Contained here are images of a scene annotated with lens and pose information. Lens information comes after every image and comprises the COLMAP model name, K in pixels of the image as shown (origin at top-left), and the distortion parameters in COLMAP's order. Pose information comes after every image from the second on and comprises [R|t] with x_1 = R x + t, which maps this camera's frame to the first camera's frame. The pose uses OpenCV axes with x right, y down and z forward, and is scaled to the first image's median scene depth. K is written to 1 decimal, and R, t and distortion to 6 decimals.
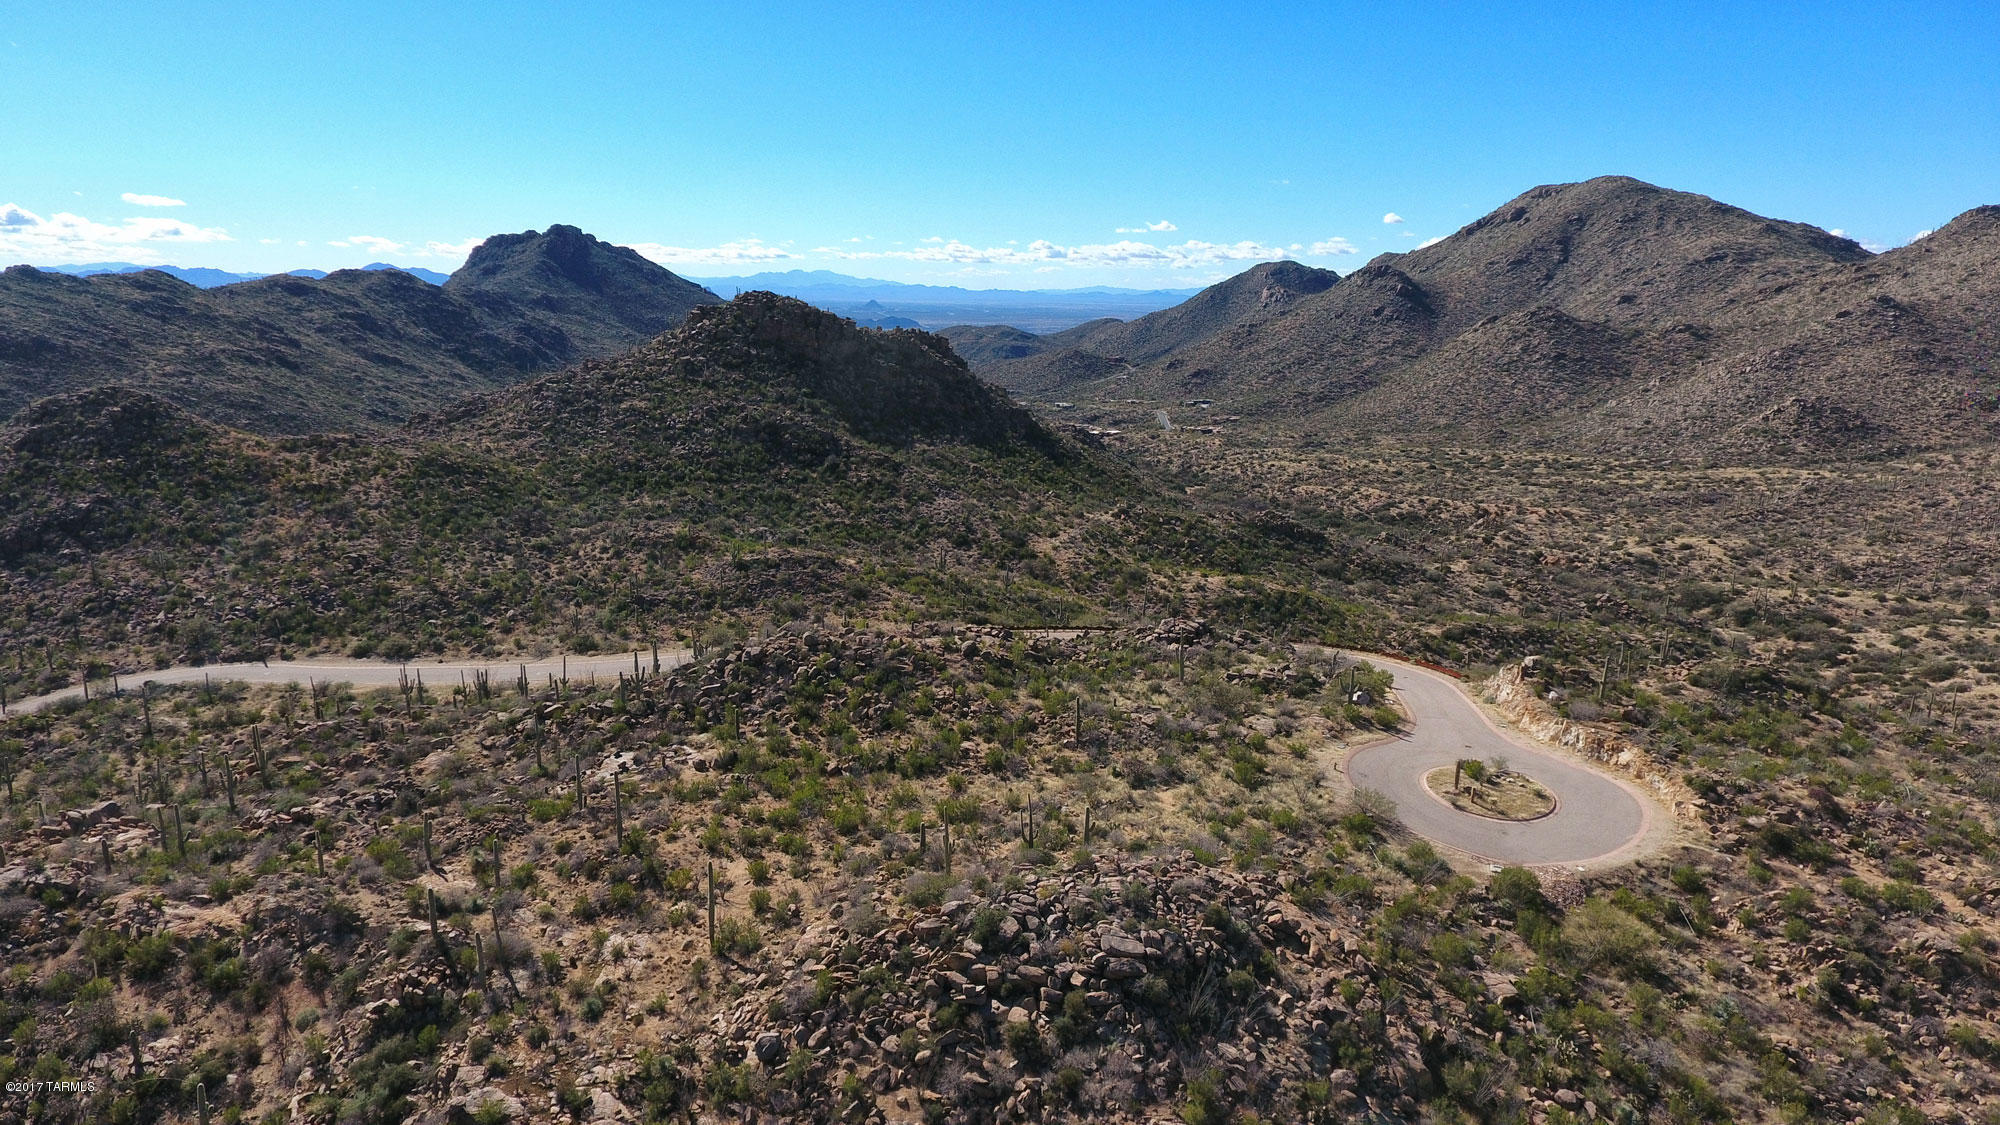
lens RADIAL K [[1171.1, 0, 971.7], [0, 1171.1, 524.3], [0, 0, 1]] dist [-0.006205, 0.002750]
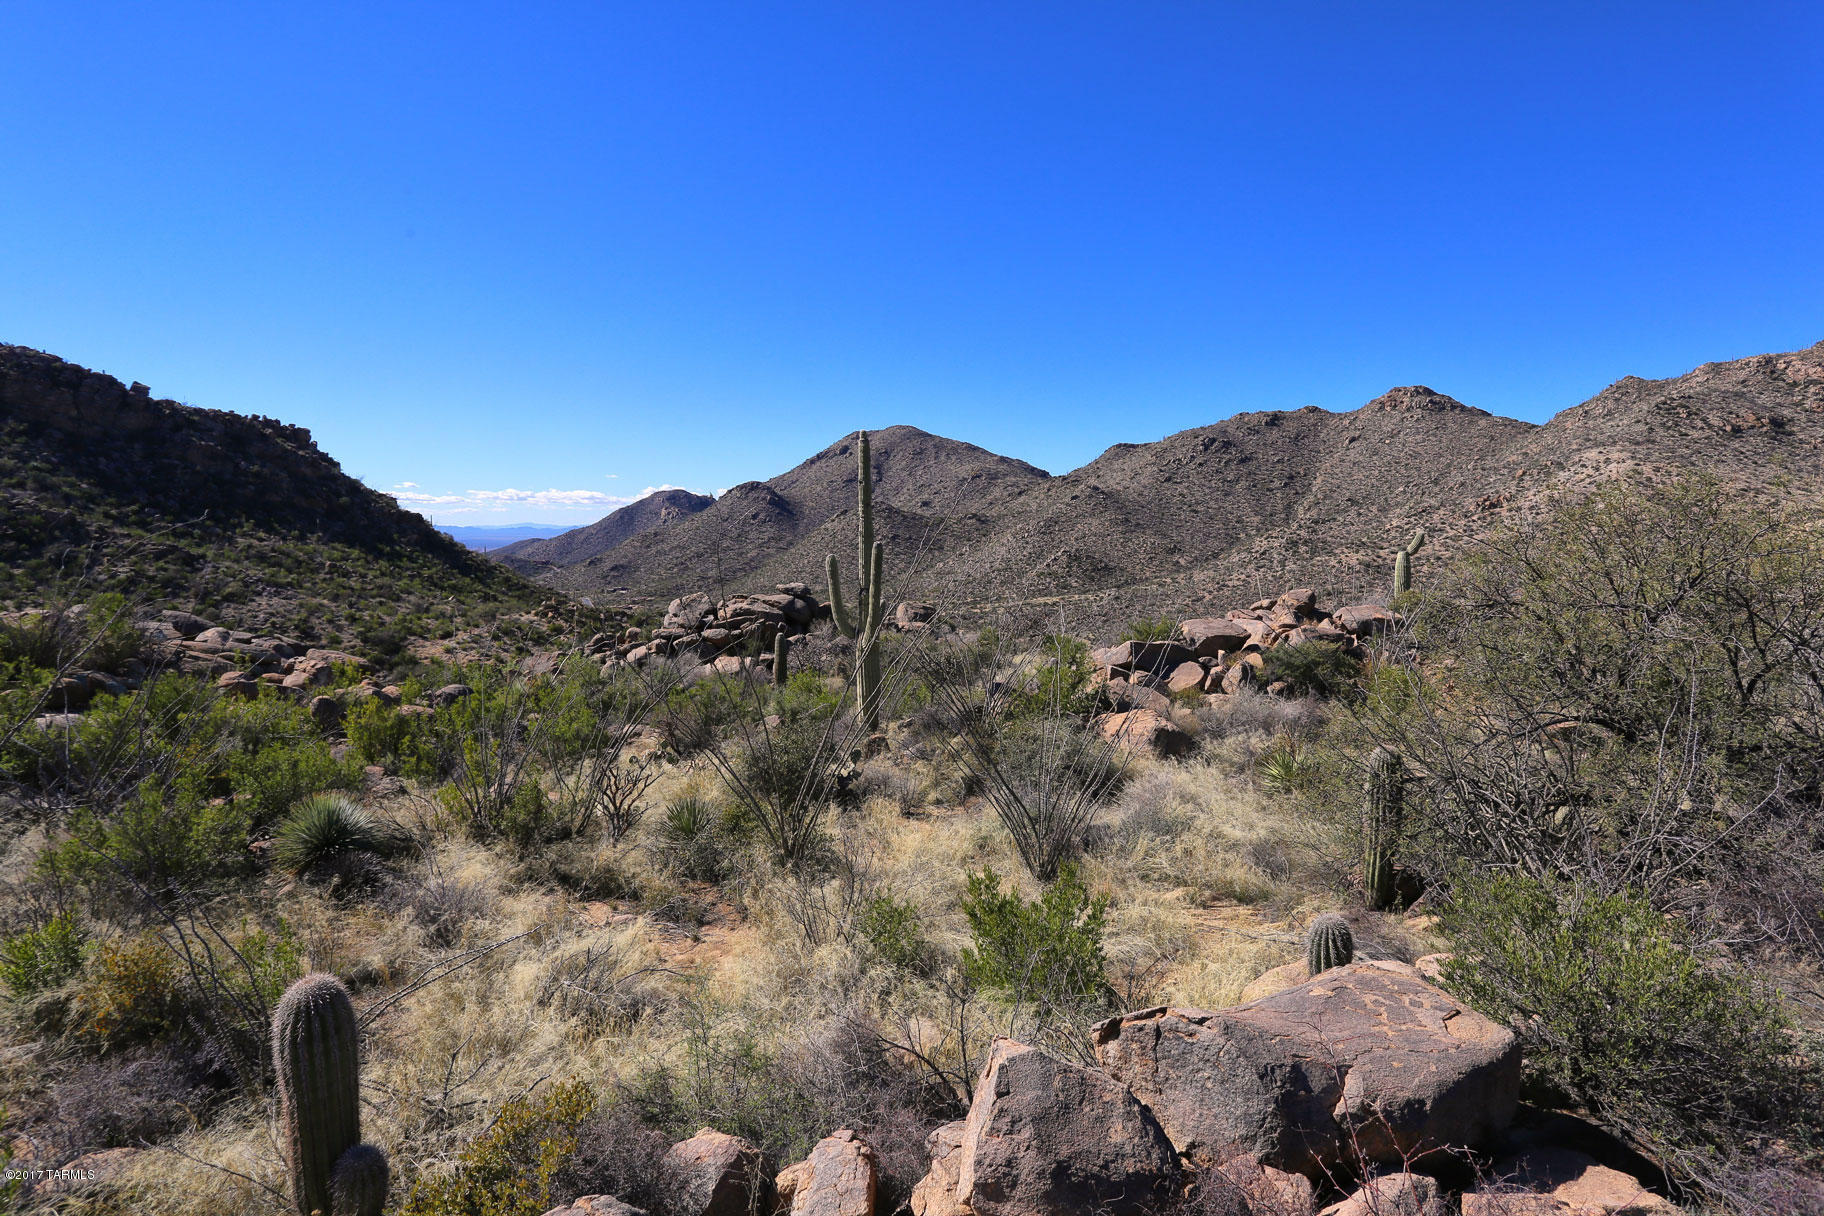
lens RADIAL K [[888.8, 0, 909.5], [0, 888.8, 611.1], [0, 0, 1]] dist [-0.081418, 0.037376]
pose [[0.869420, -0.046705, 0.491861, 0.021694], [0.096258, 0.992458, -0.075906, 0.023948], [-0.484606, 0.113340, 0.867359, 0.165151]]
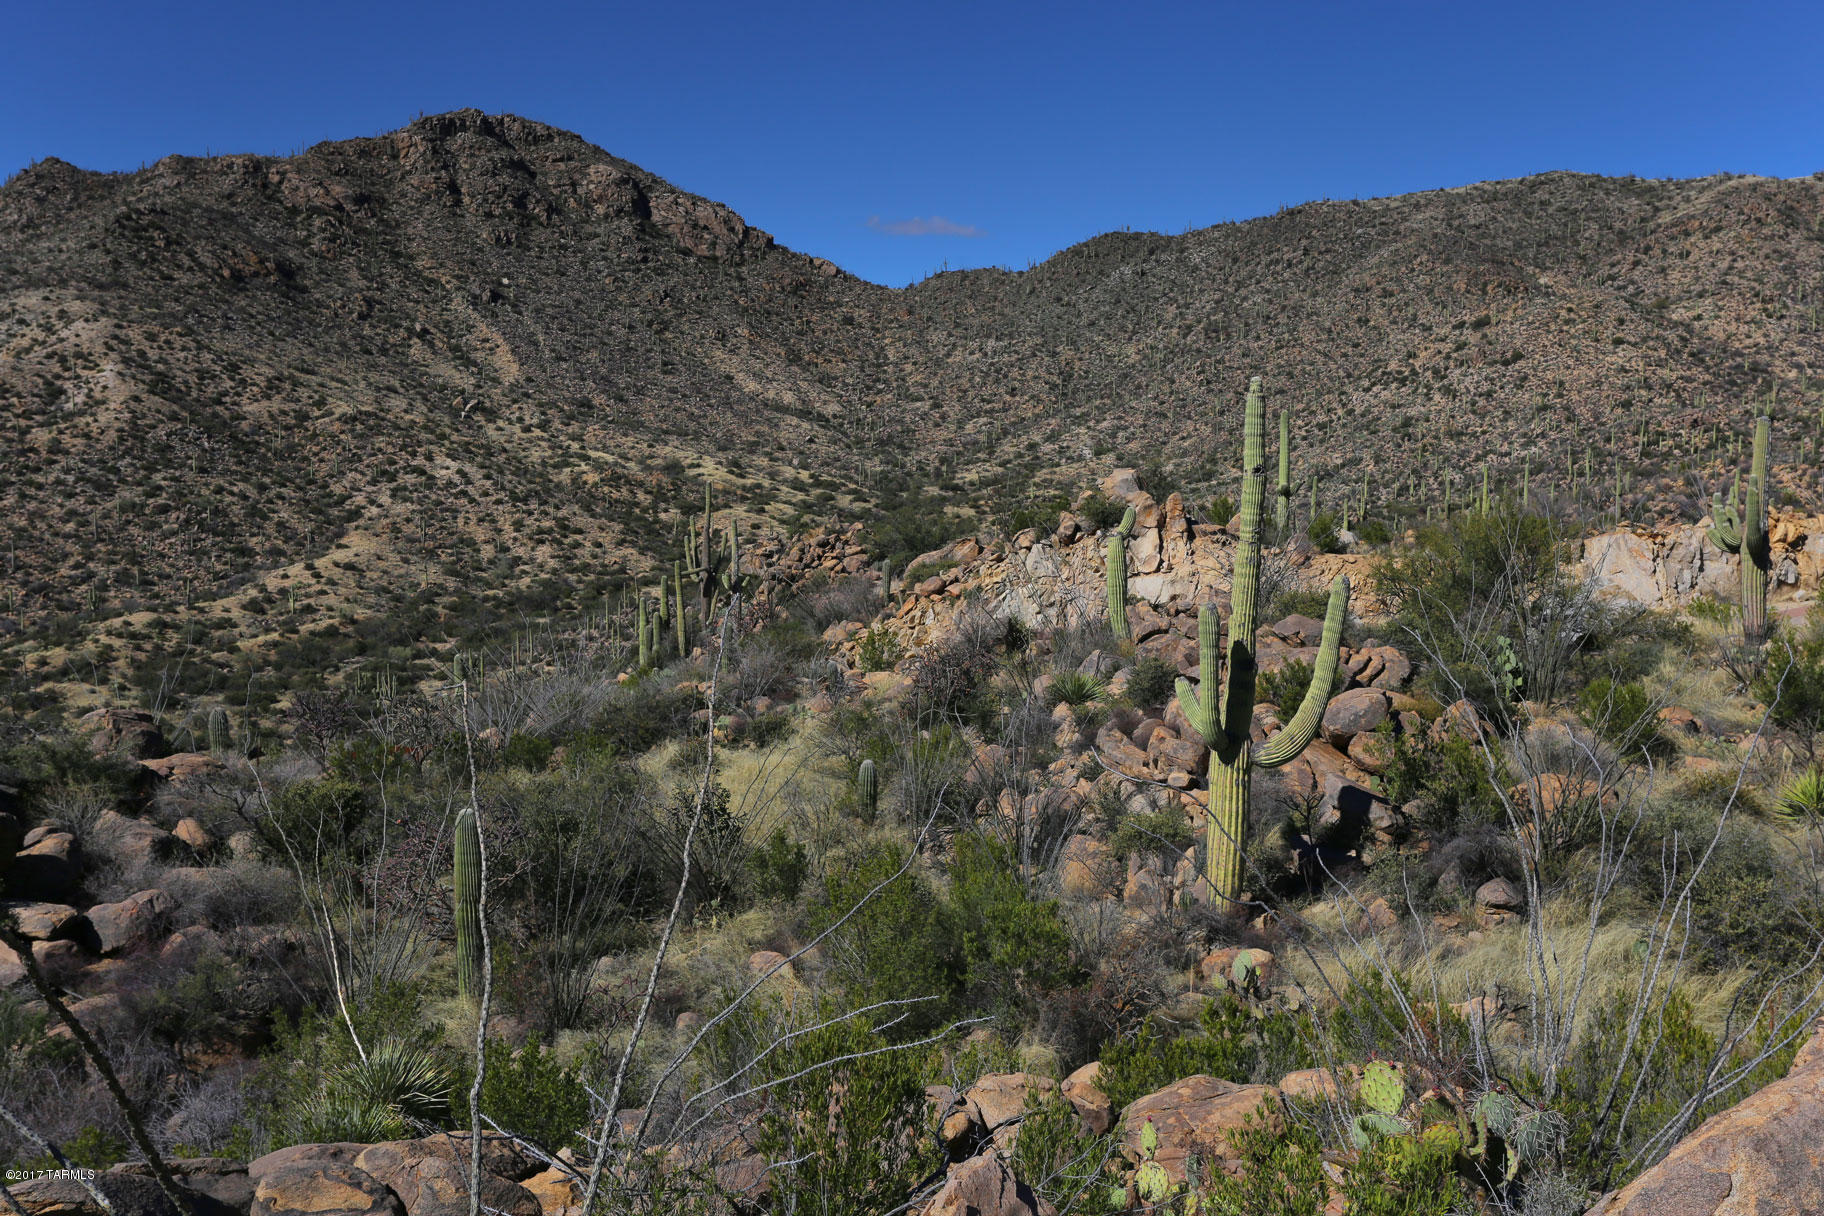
lens RADIAL K [[1862.5, 0, 910.4], [0, 1862.5, 603.2], [0, 0, 1]] dist [-0.010104, 0.167254]
pose [[-0.090817, -0.085621, 0.992180, 0.002673], [0.189548, 0.976598, 0.101626, 0.015739], [-0.977662, 0.197295, -0.072463, 0.196435]]
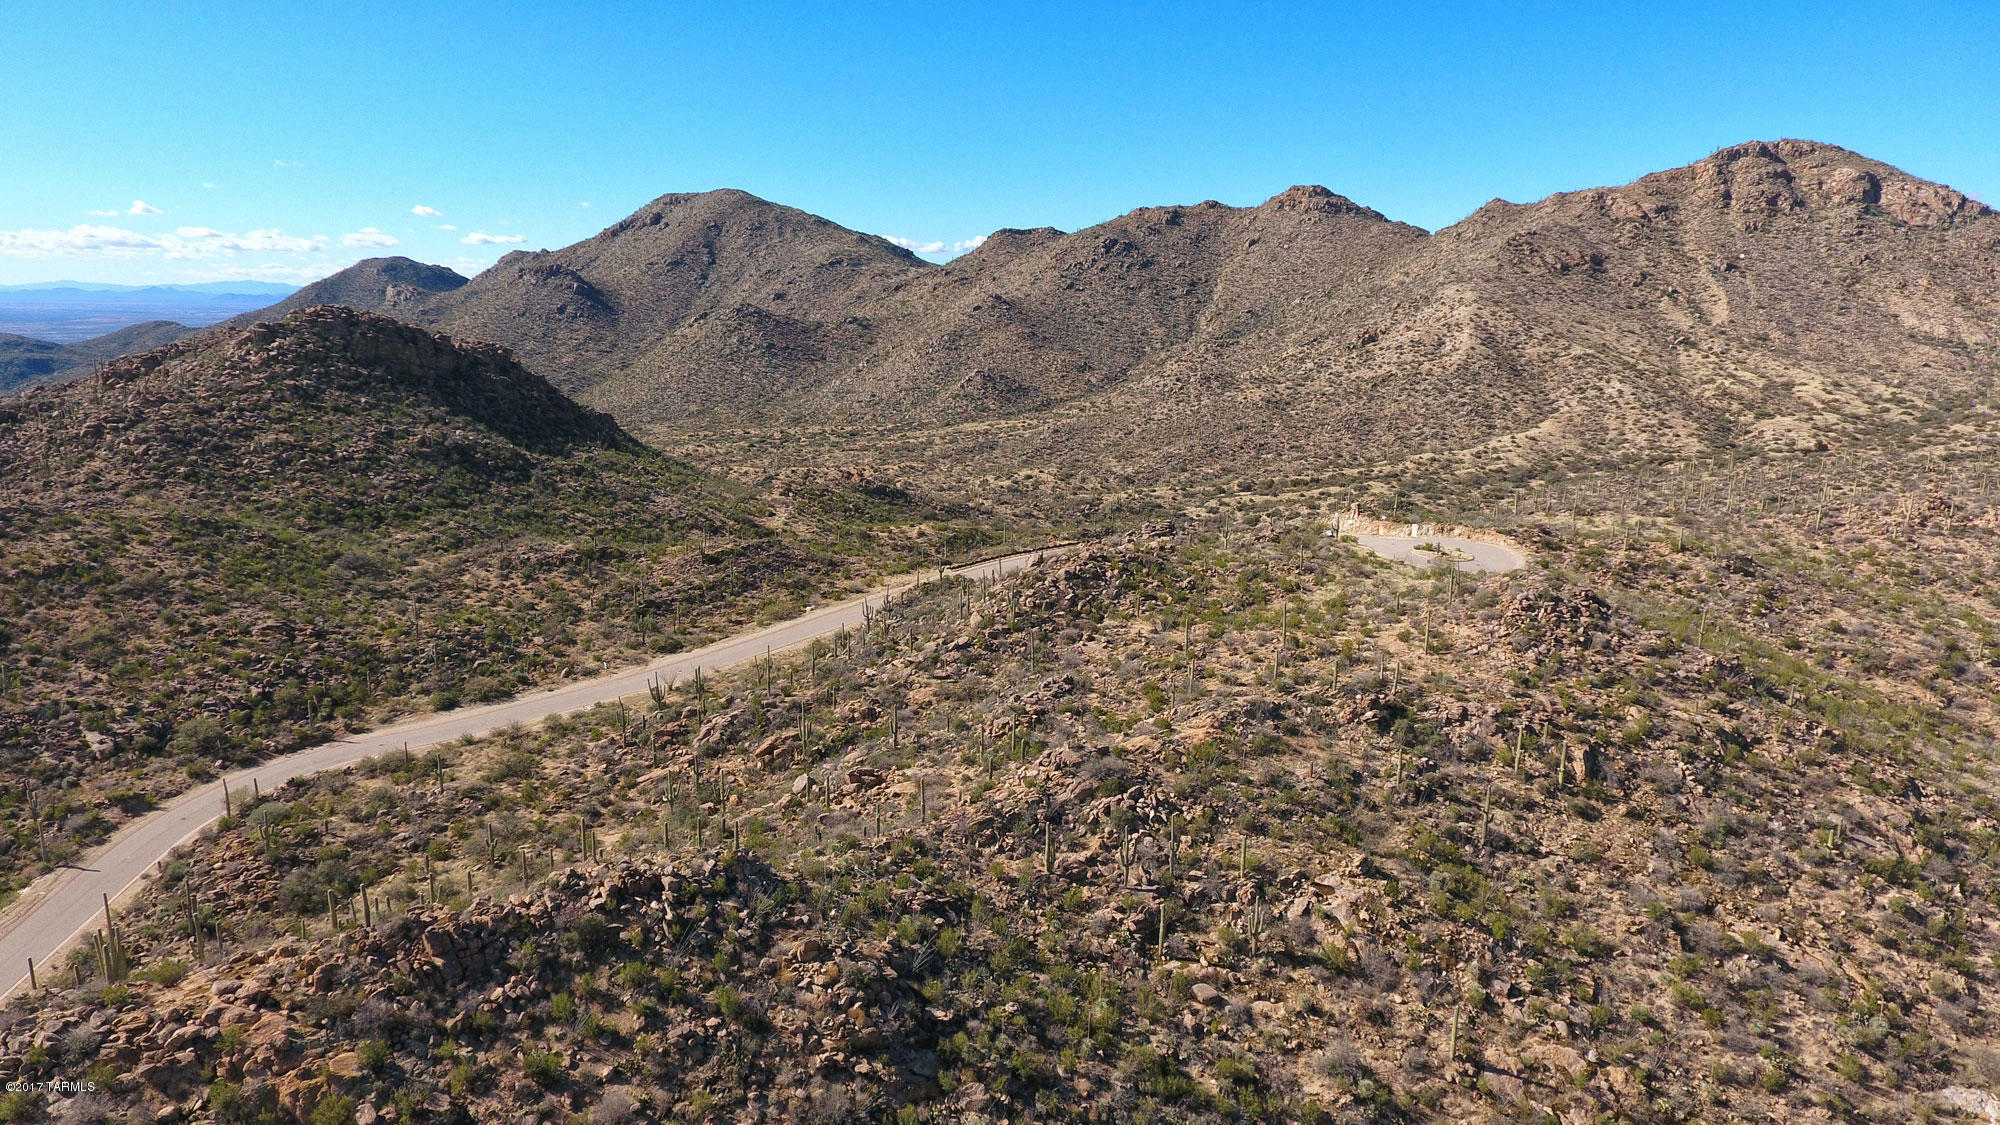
lens RADIAL K [[1171.1, 0, 971.7], [0, 1171.1, 524.3], [0, 0, 1]] dist [-0.006205, 0.002750]
pose [[0.724480, -0.138468, 0.675245, -0.225096], [0.135527, 0.989108, 0.057421, -0.008208], [-0.675841, 0.049914, 0.735355, 0.005826]]
